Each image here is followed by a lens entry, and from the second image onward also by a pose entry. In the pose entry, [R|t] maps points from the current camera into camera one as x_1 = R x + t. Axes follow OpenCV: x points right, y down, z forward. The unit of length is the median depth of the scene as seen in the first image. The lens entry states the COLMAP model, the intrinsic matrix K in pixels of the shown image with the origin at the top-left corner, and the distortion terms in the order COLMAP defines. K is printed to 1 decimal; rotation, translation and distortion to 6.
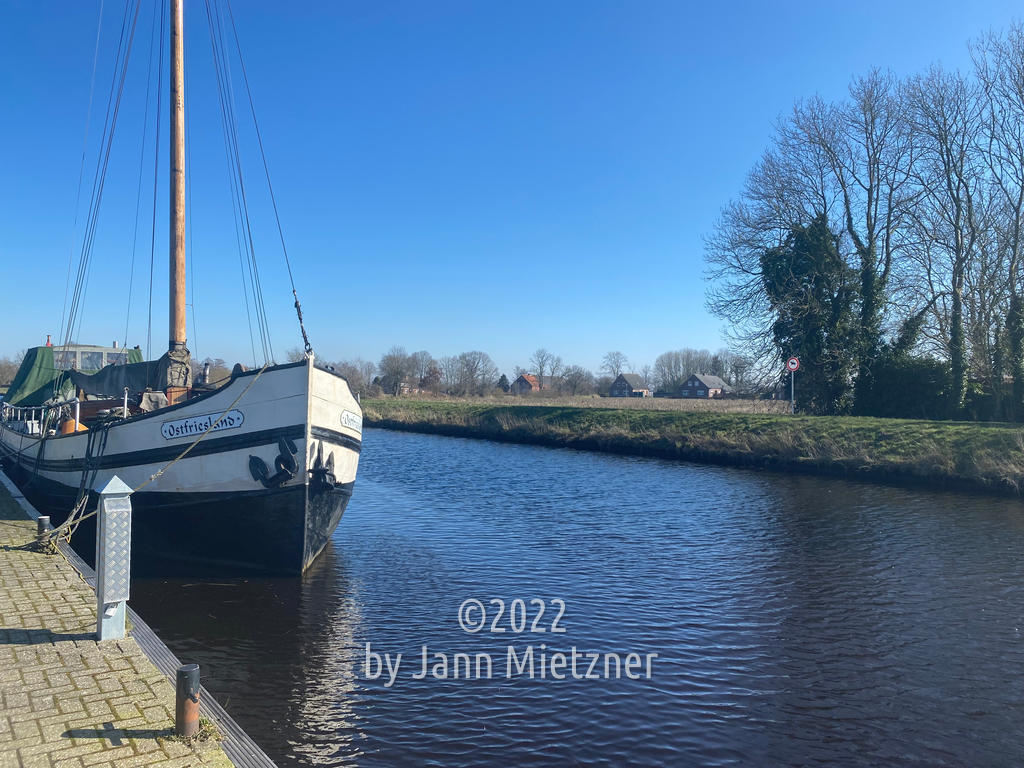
lens RADIAL K [[780.8, 0, 512.0], [0, 780.8, 384.0], [0, 0, 1]] dist [0.030854, 0.002984]
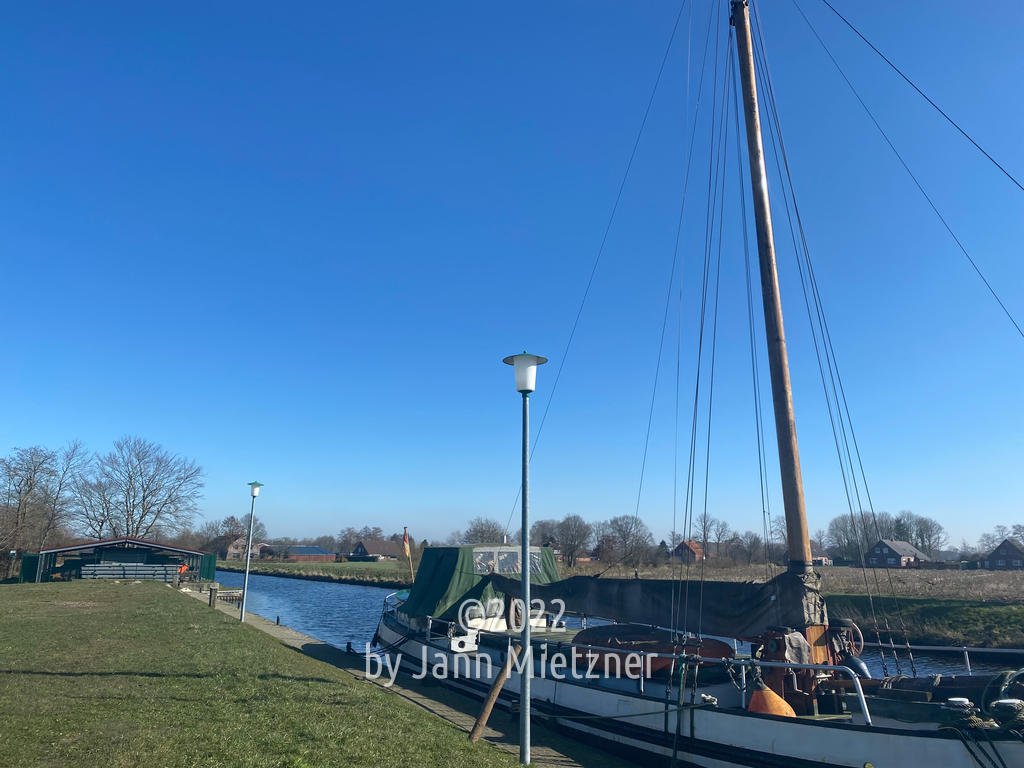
lens RADIAL K [[780.8, 0, 512.0], [0, 780.8, 384.0], [0, 0, 1]] dist [0.030854, 0.002984]
pose [[0.987908, -0.037780, -0.150369, -0.582683], [0.006256, 0.978780, -0.204819, -0.067764], [0.154916, 0.201401, 0.967181, 0.197819]]
